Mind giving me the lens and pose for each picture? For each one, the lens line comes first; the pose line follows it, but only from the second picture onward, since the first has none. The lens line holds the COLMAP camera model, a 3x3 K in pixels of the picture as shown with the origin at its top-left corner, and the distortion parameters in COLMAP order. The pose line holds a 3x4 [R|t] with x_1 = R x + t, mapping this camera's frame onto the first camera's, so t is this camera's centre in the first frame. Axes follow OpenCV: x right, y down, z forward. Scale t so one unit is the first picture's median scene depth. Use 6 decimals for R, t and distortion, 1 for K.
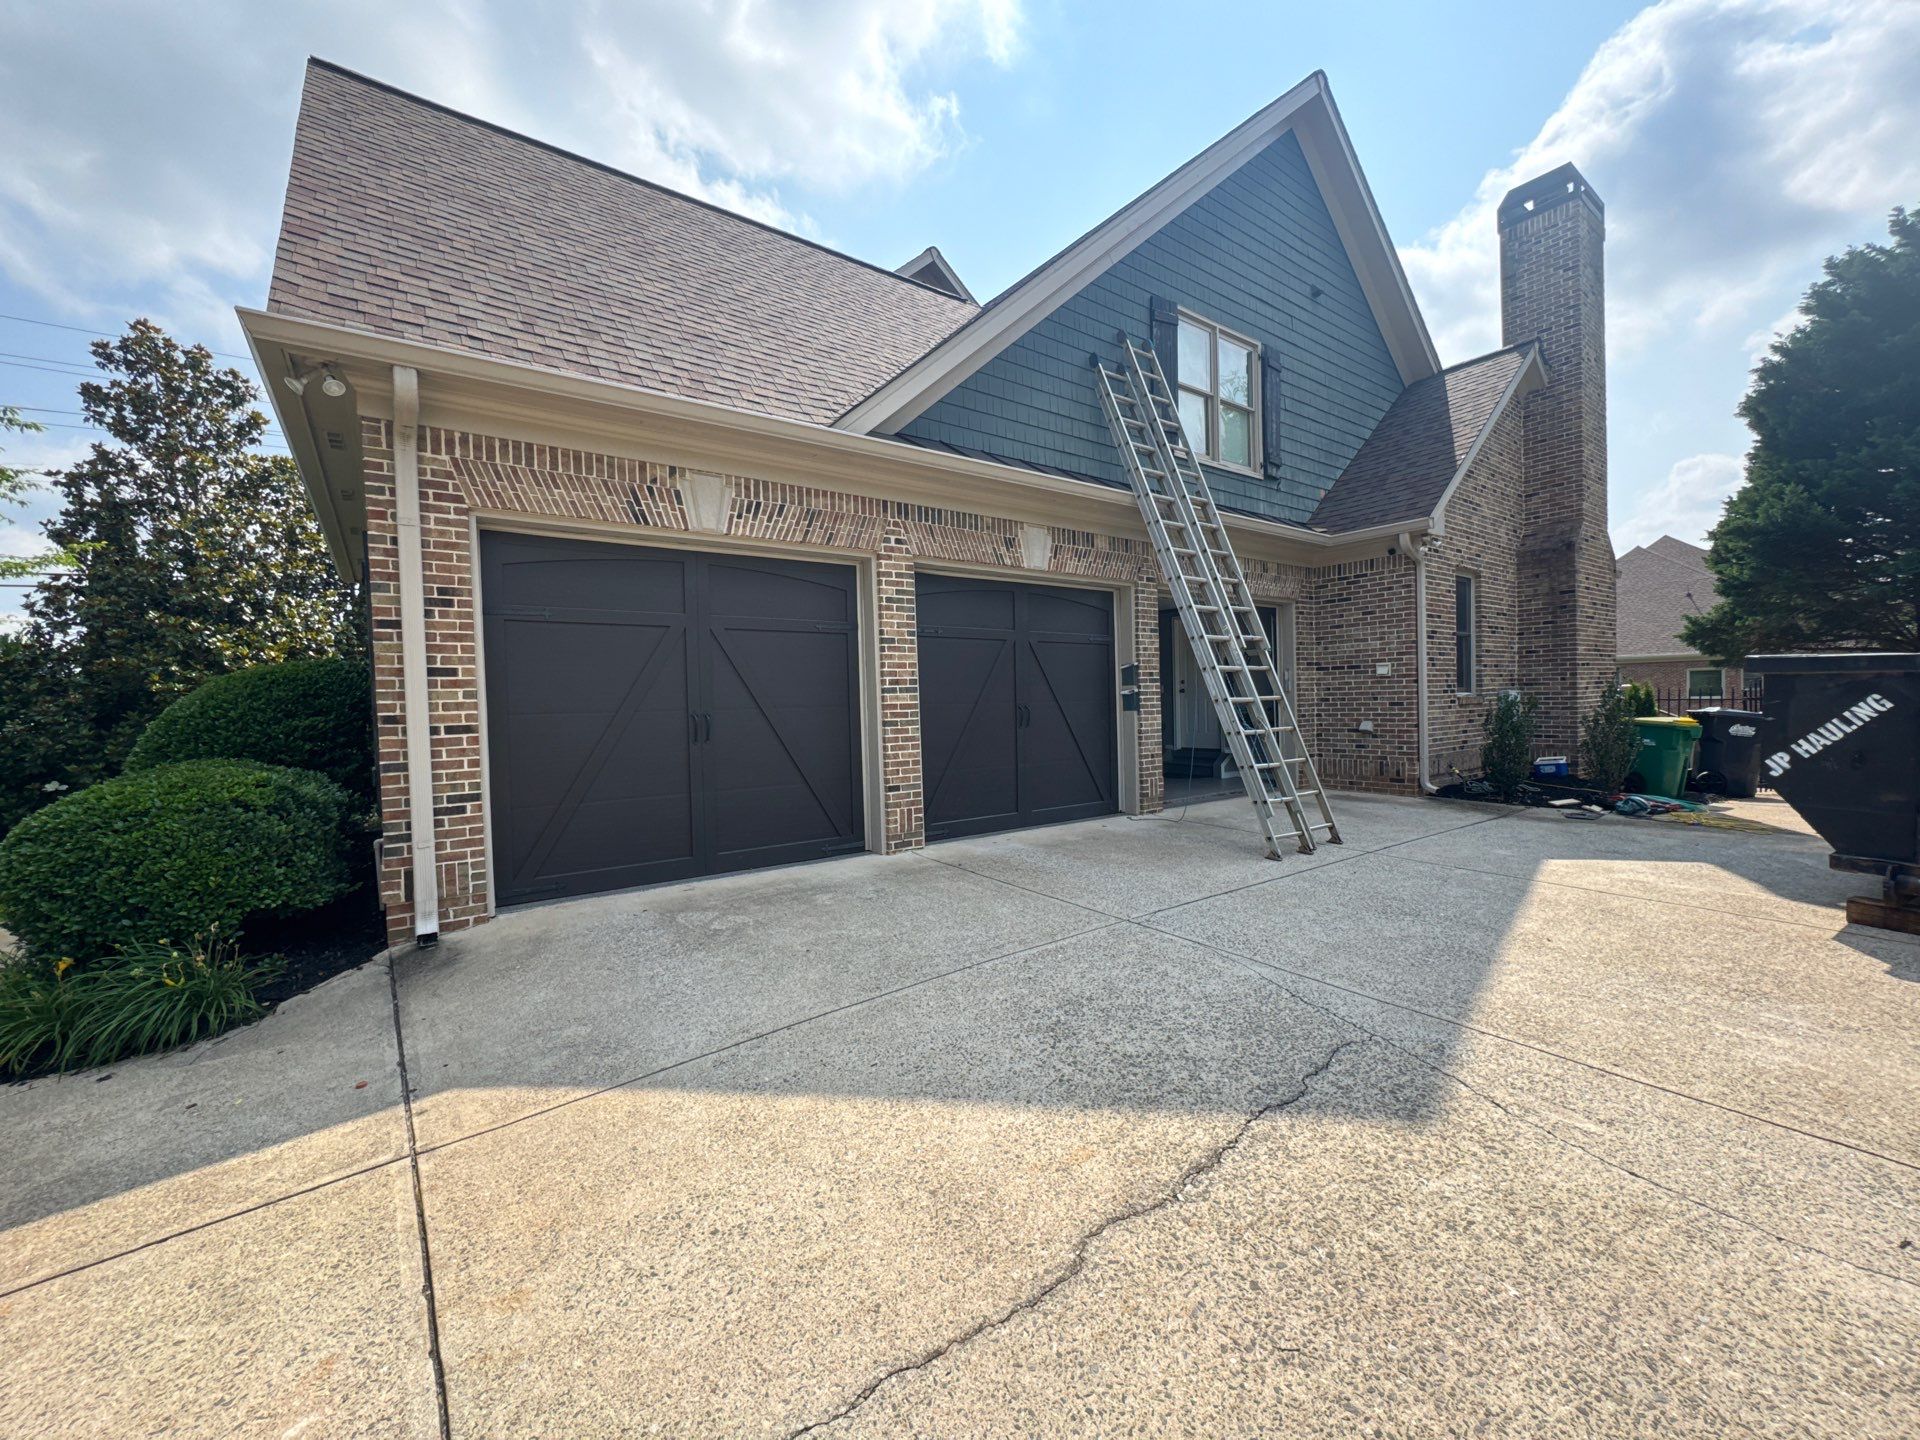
lens RADIAL K [[764.5, 0, 955.5], [0, 764.5, 723.4], [0, 0, 1]] dist [-0.003065, 0.000320]
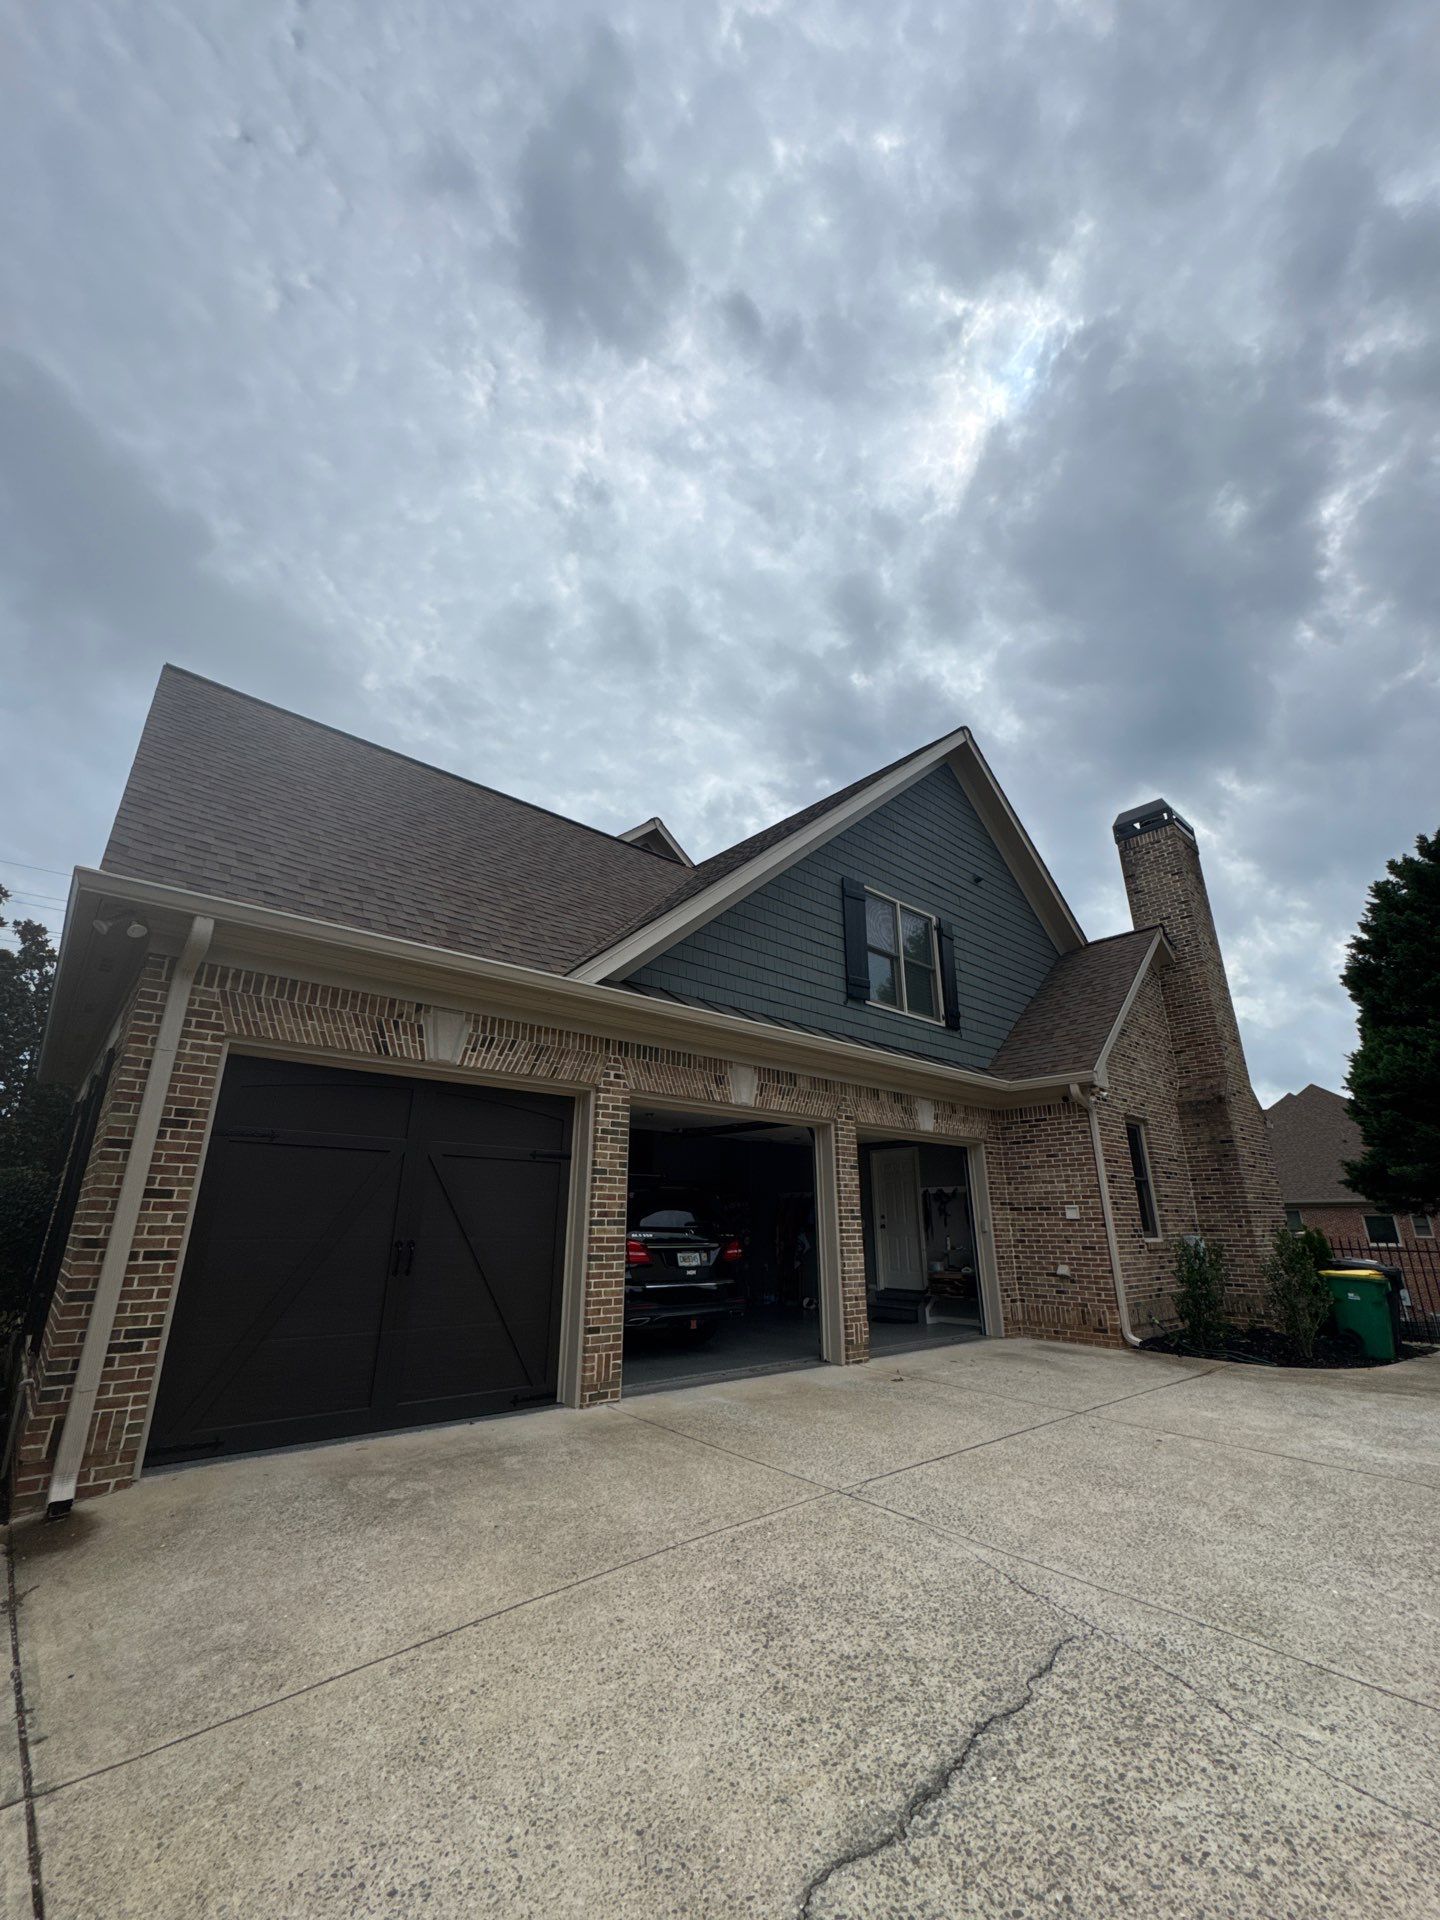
lens RADIAL K [[774.6, 0, 716.6], [0, 774.6, 959.4], [0, 0, 1]] dist [-0.005478, 0.000622]
pose [[0.995632, 0.057684, 0.073412, -0.035150], [-0.028330, 0.935886, -0.351163, -0.019667], [-0.088962, 0.347550, 0.933432, -0.115950]]
